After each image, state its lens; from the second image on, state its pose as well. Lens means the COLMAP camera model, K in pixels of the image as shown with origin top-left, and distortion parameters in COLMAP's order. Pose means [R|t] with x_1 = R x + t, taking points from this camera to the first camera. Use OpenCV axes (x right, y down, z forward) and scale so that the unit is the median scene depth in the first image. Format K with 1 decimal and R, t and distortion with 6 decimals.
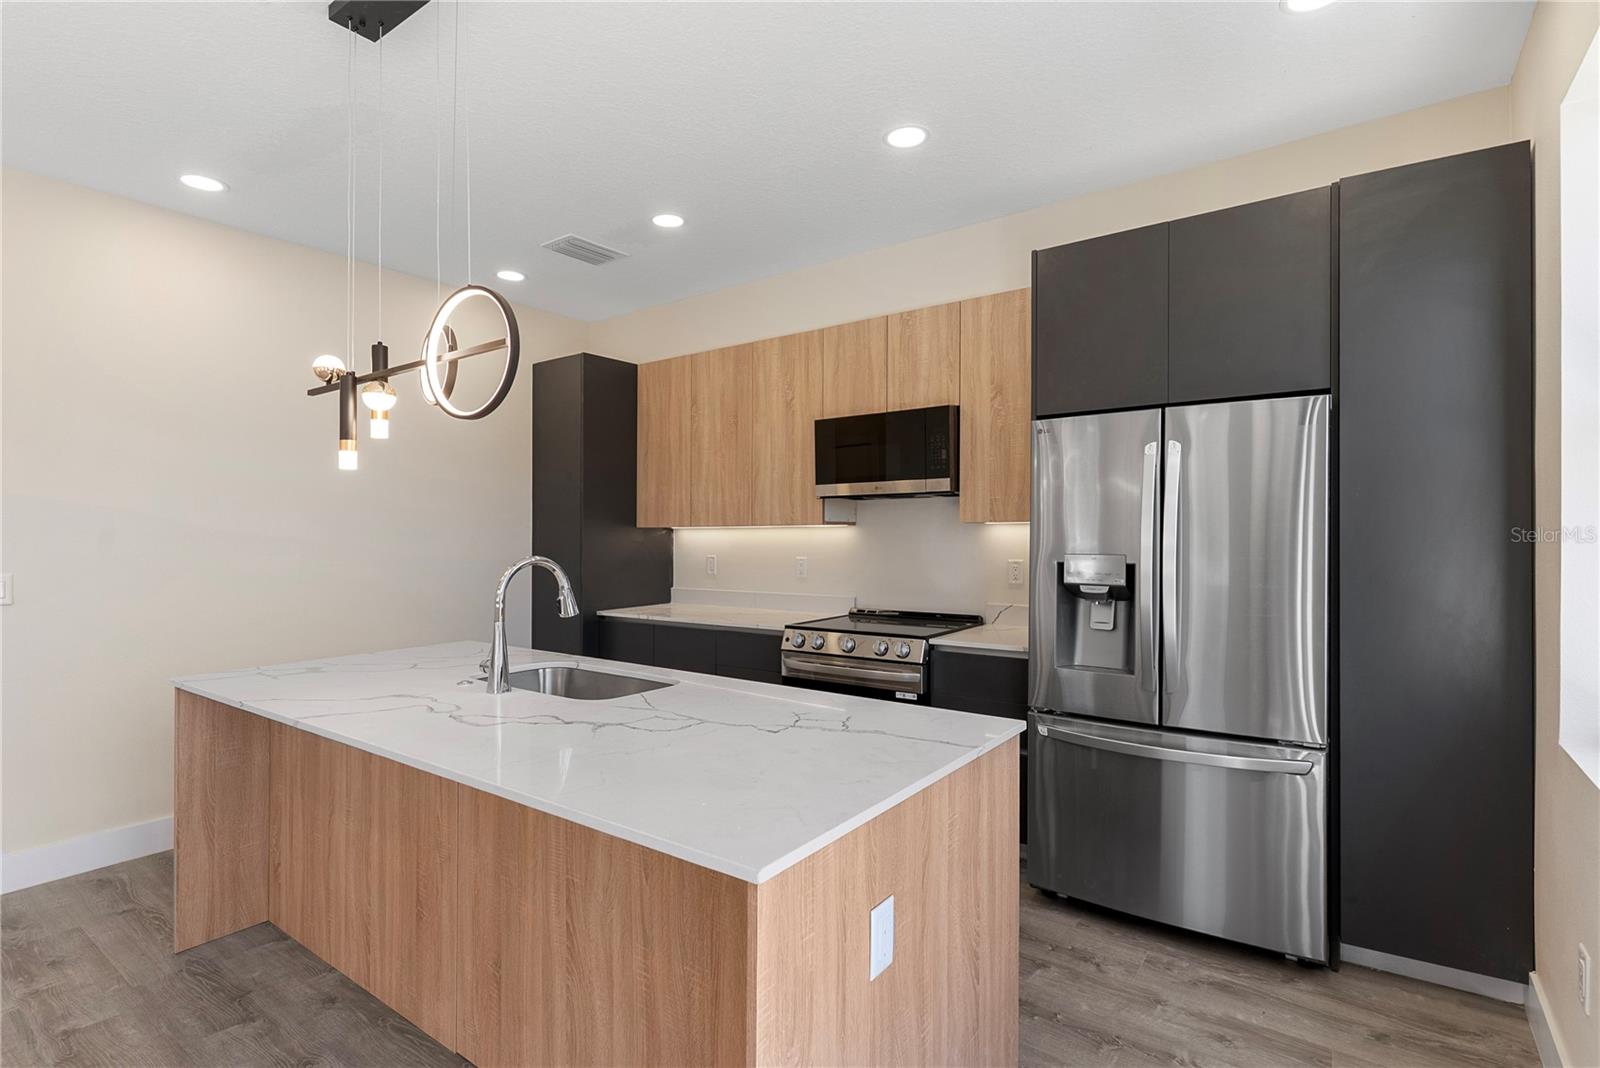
lens RADIAL K [[768.6, 0, 806.2], [0, 768.6, 537.4], [0, 0, 1]] dist [0.004132, -0.000929]
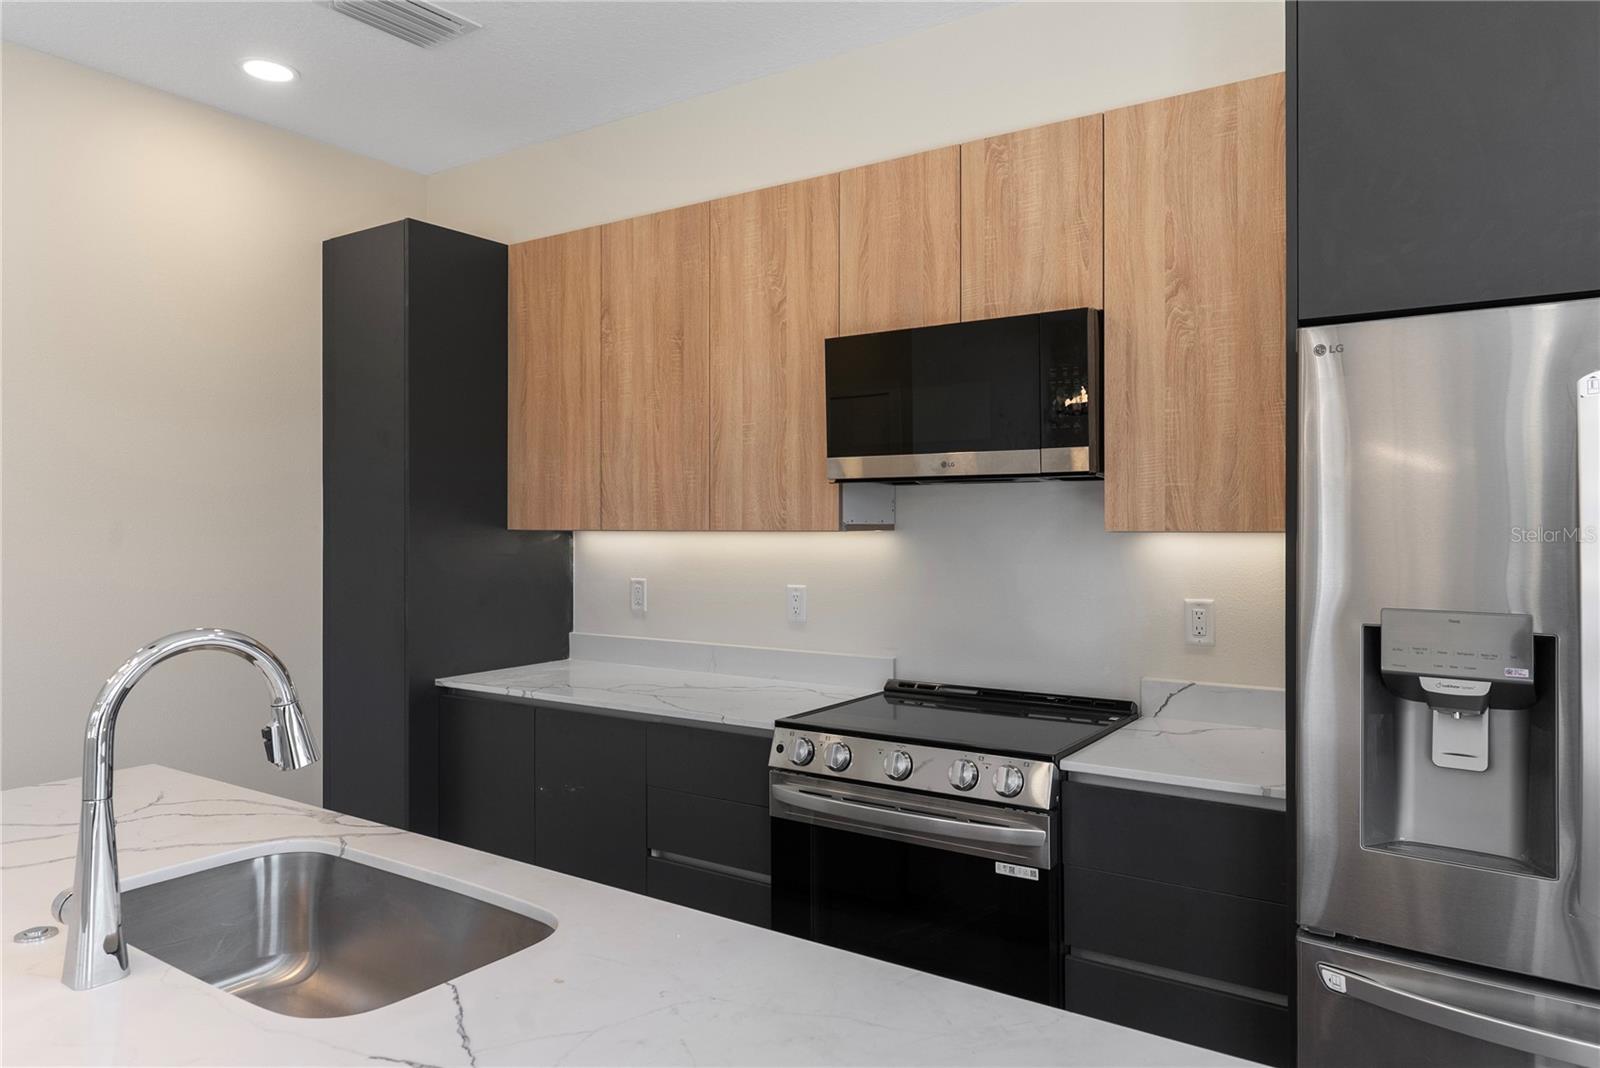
lens RADIAL K [[1048.0, 0, 813.6], [0, 1048.0, 586.9], [0, 0, 1]] dist [-0.008770, -0.003383]
pose [[0.999221, 0.002263, 0.039387, -0.028691], [-0.004429, 0.998477, 0.054984, -0.018725], [-0.039202, -0.055115, 0.997710, 0.269760]]
